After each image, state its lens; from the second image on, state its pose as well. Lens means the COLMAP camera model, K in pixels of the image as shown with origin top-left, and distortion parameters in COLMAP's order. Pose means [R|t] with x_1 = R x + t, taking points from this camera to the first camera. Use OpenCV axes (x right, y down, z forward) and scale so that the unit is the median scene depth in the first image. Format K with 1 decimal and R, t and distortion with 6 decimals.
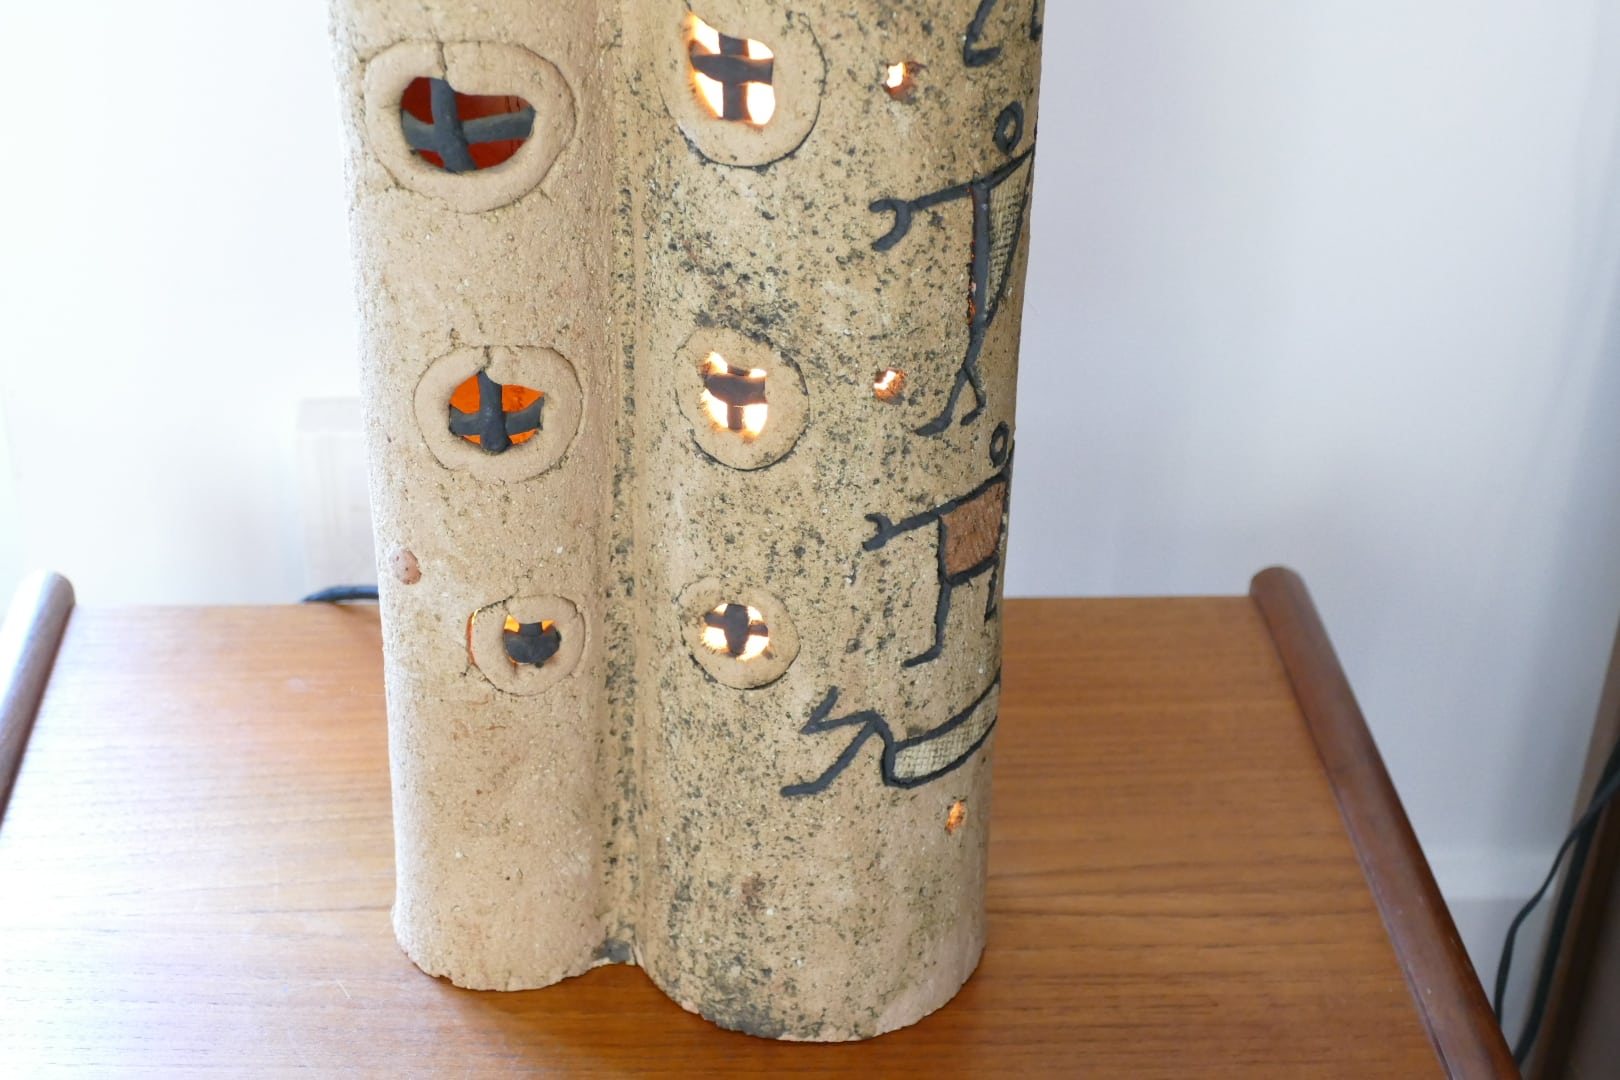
lens RADIAL K [[2585.3, 0, 810.0], [0, 2585.3, 540.0], [0, 0, 1]] dist [-0.069453, 0.056865]
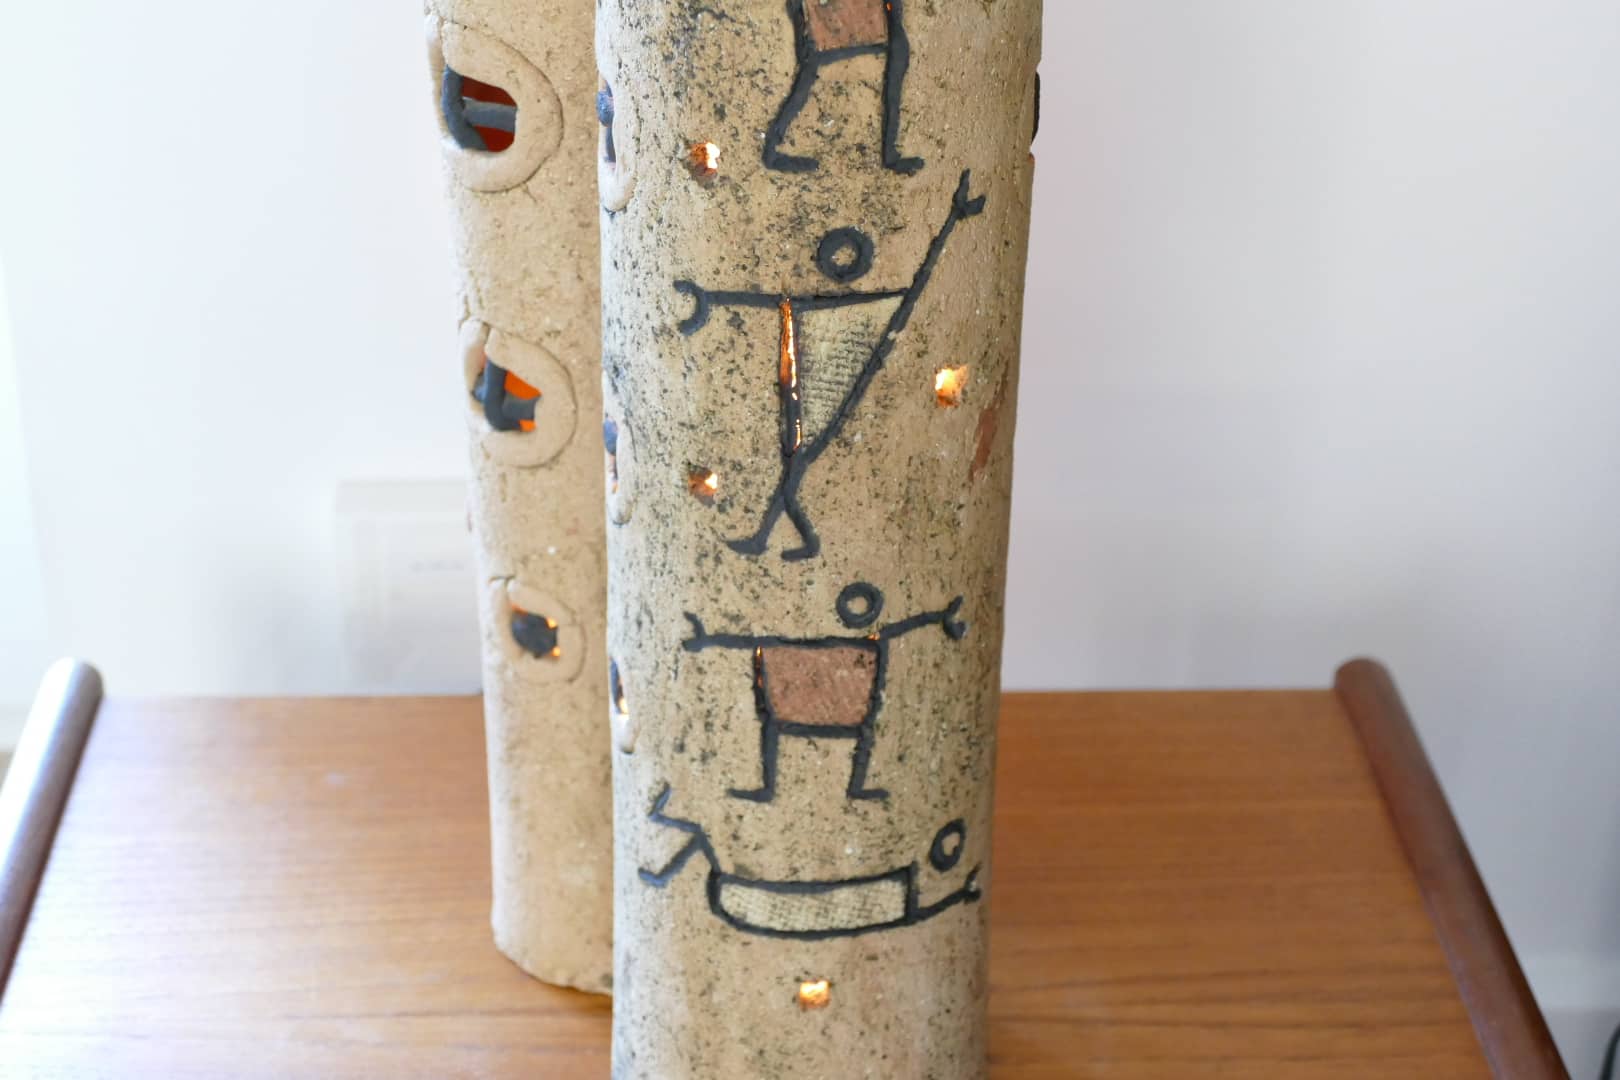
lens RADIAL K [[2718.0, 0, 810.0], [0, 2718.0, 540.0], [0, 0, 1]] dist [-0.081878, -0.036662]
pose [[0.658923, 0.345402, -0.668220, 0.720957], [-0.382066, 0.918900, 0.098228, -0.151717], [0.647955, 0.190580, 0.737451, 0.294506]]
